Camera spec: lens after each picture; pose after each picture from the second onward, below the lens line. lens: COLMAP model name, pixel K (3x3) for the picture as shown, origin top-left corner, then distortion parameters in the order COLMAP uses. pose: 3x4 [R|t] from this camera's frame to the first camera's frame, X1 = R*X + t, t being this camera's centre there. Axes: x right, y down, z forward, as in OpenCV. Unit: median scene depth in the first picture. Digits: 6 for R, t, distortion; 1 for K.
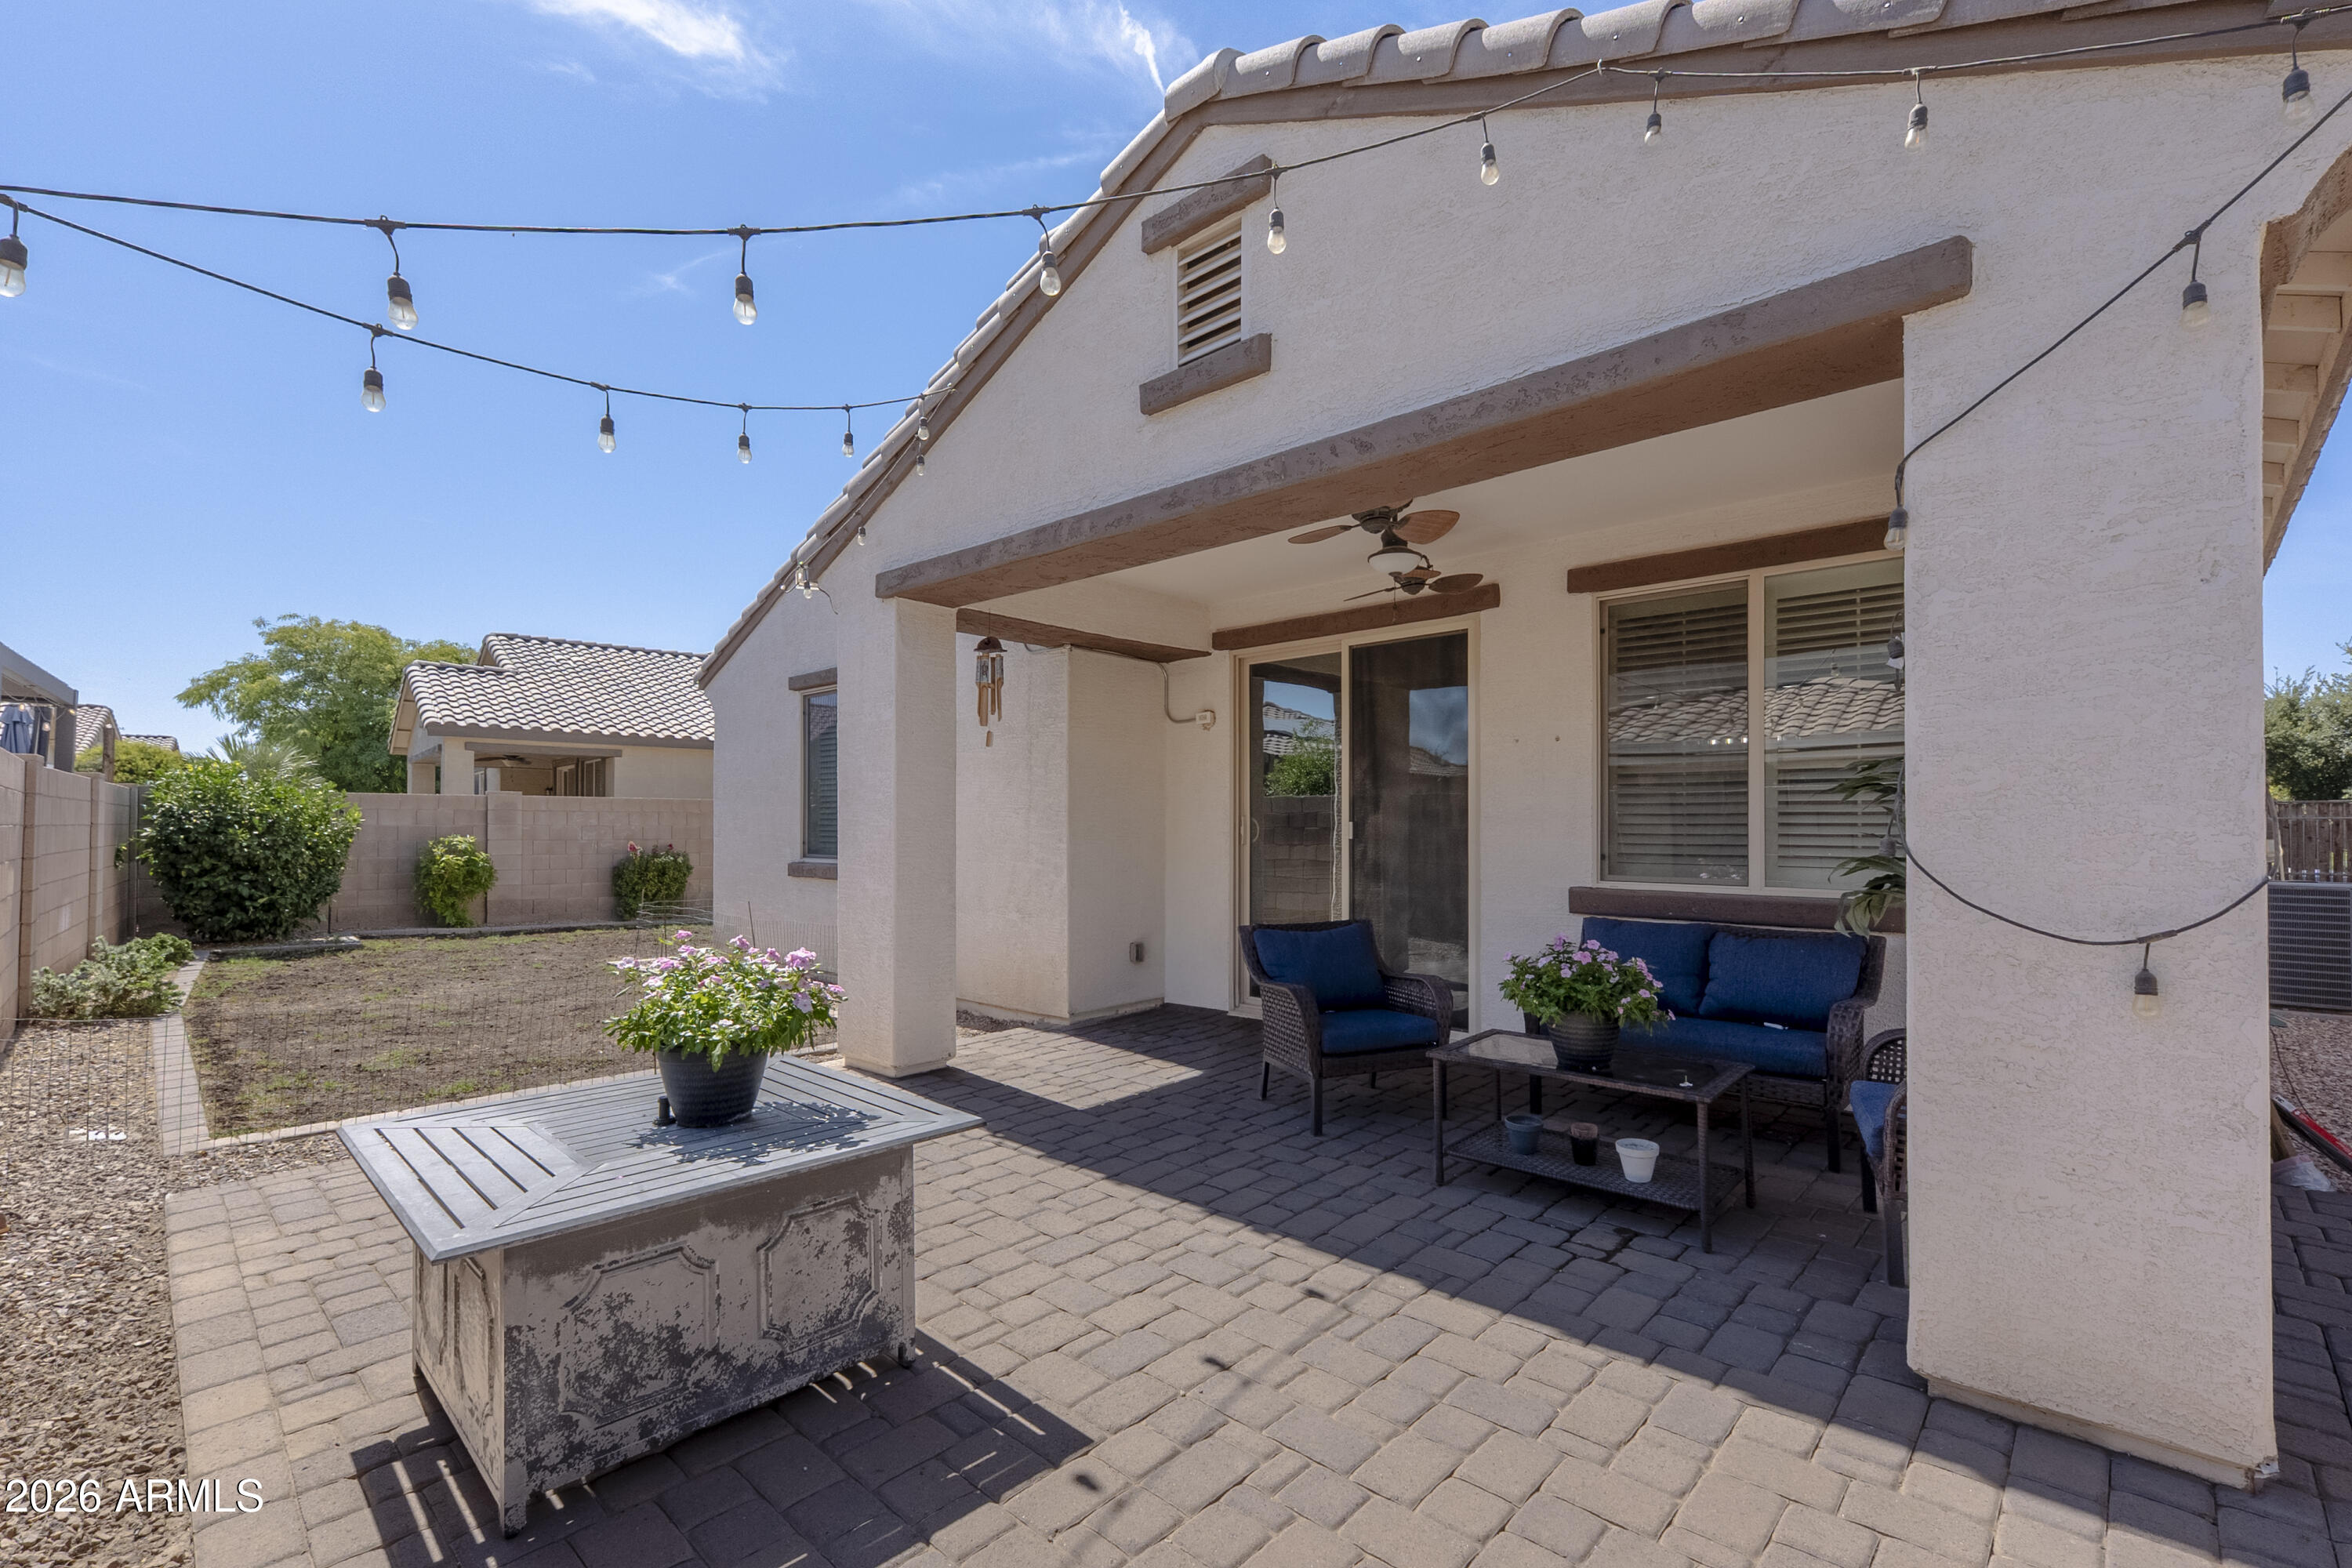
lens RADIAL K [[1020.8, 0, 1189.0], [0, 1020.8, 785.4], [0, 0, 1]] dist [-0.001723, 0.003101]
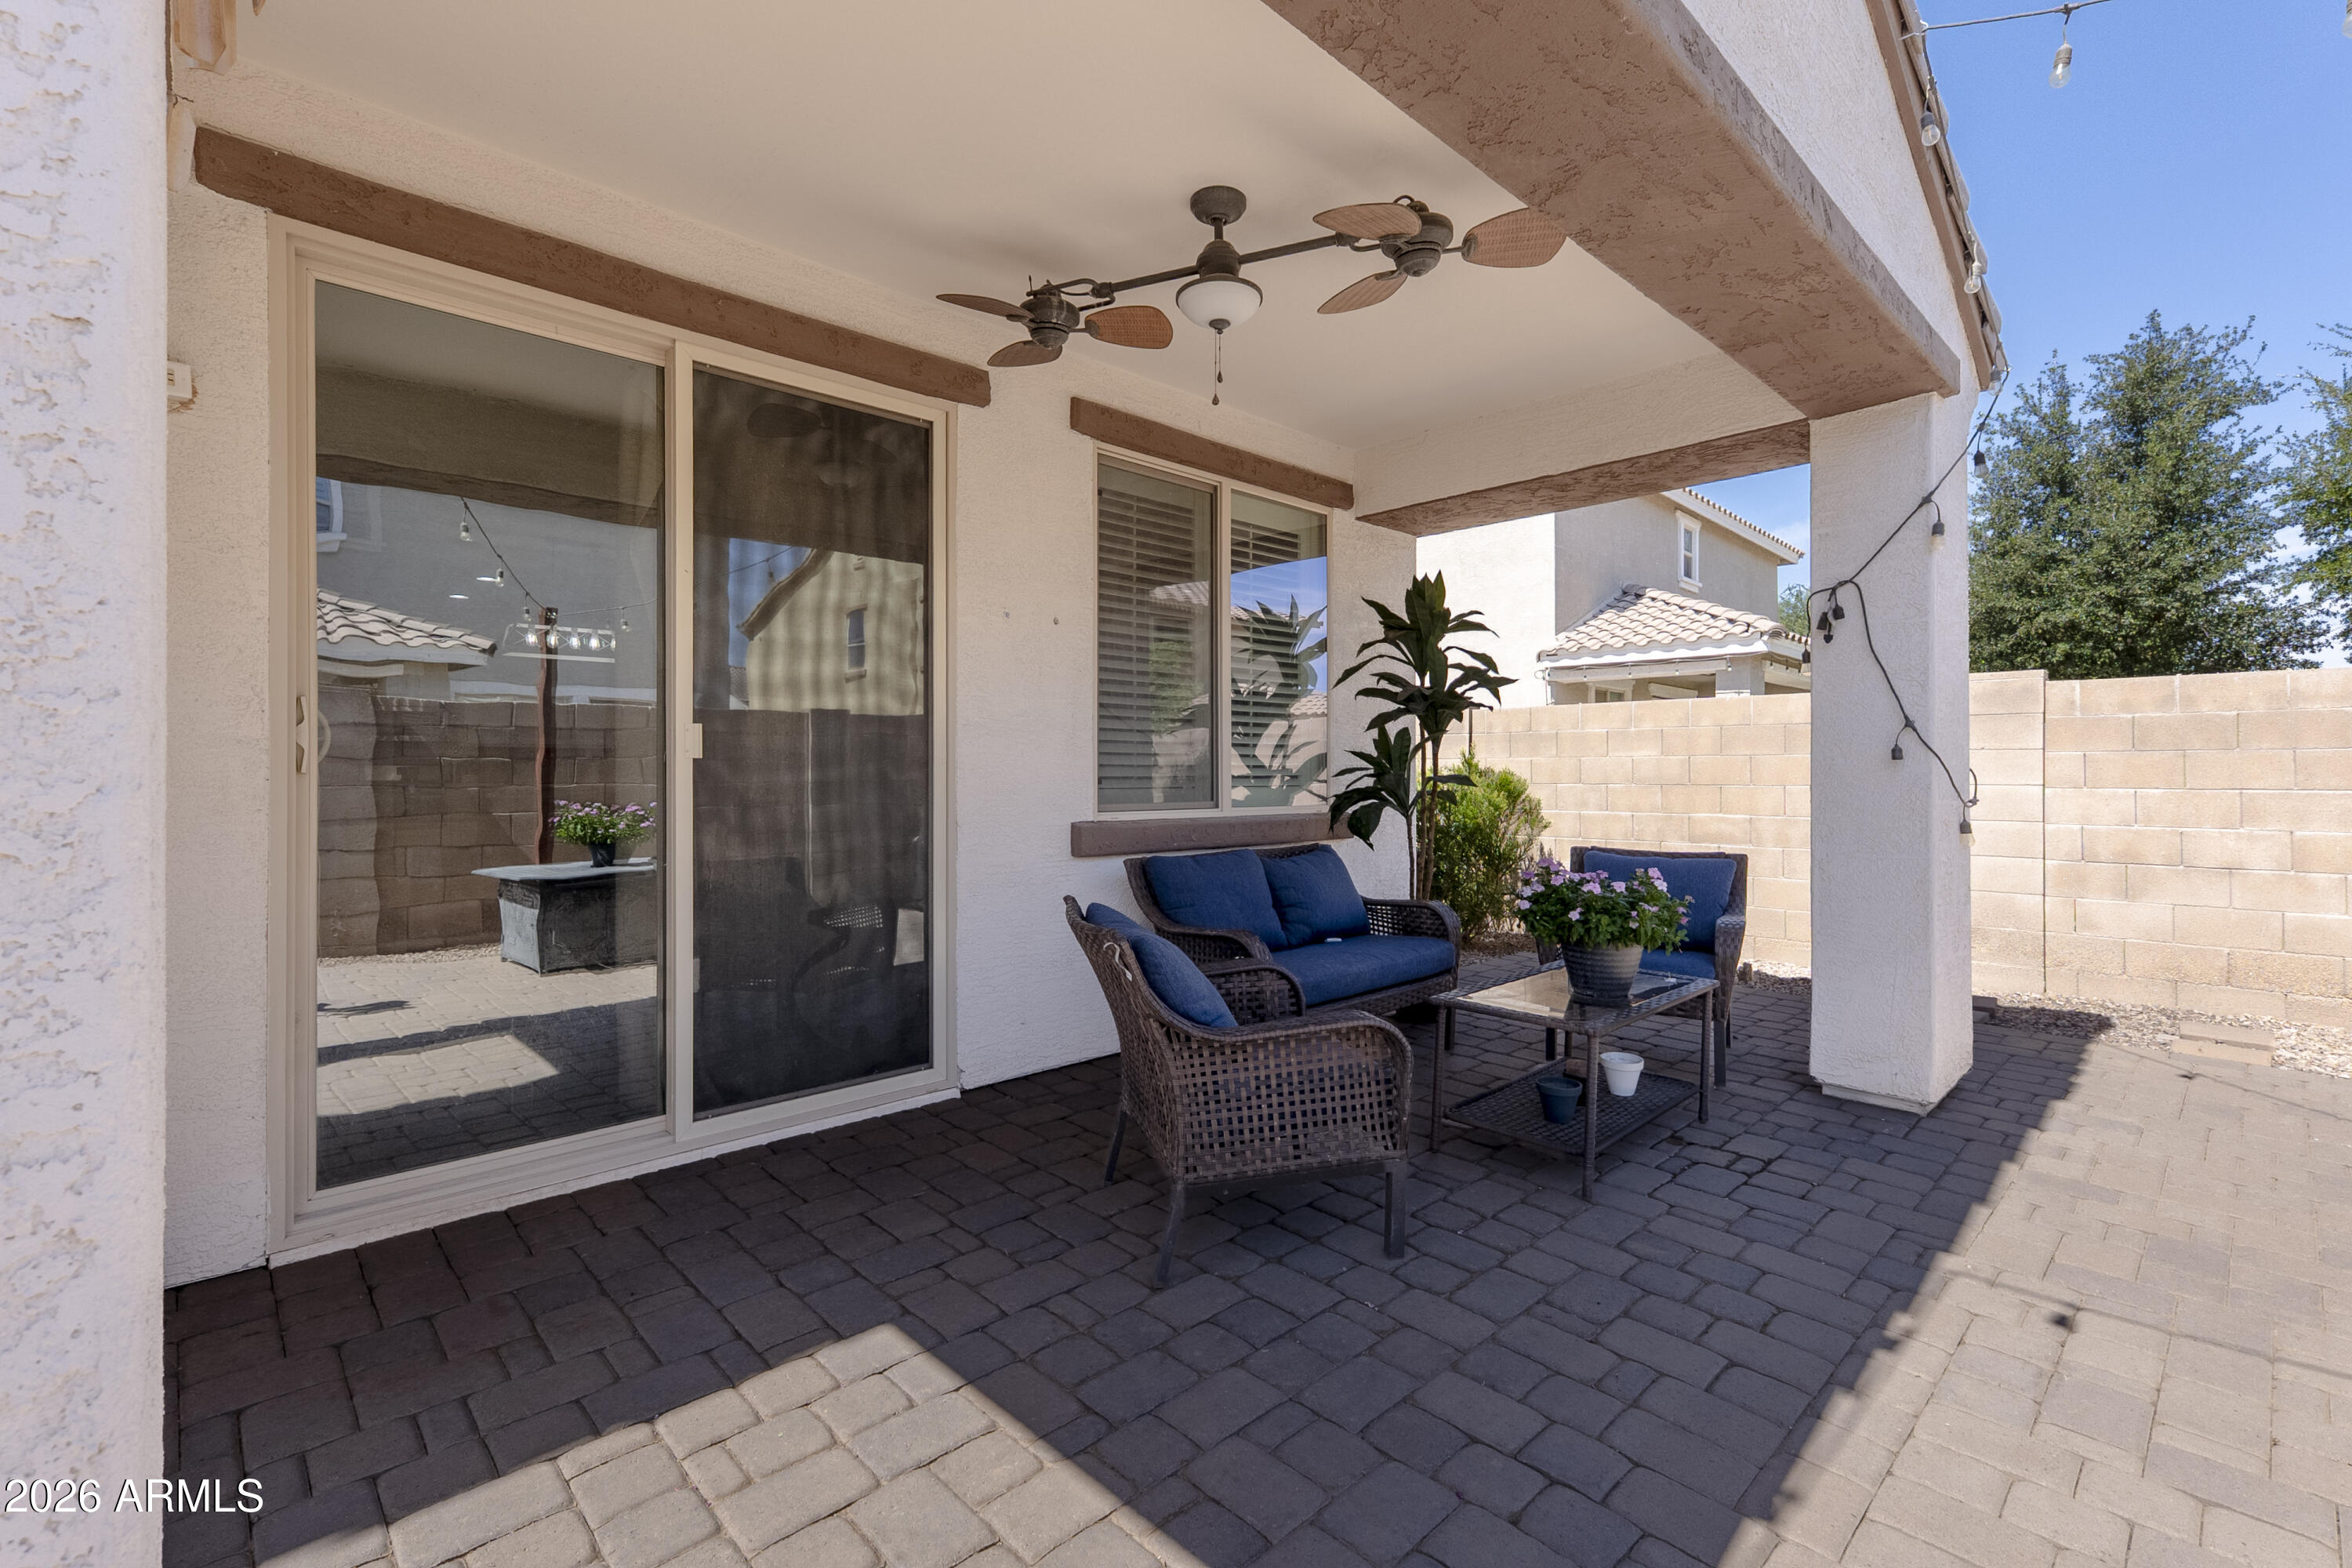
lens RADIAL K [[1043.6, 0, 1173.8], [0, 1043.6, 762.3], [0, 0, 1]] dist [0.001184, 0.000594]
pose [[0.059107, -0.001431, 0.998251, -0.623867], [-0.045223, 0.998968, 0.004110, 0.077976], [-0.997227, -0.045387, 0.058981, 1.421984]]
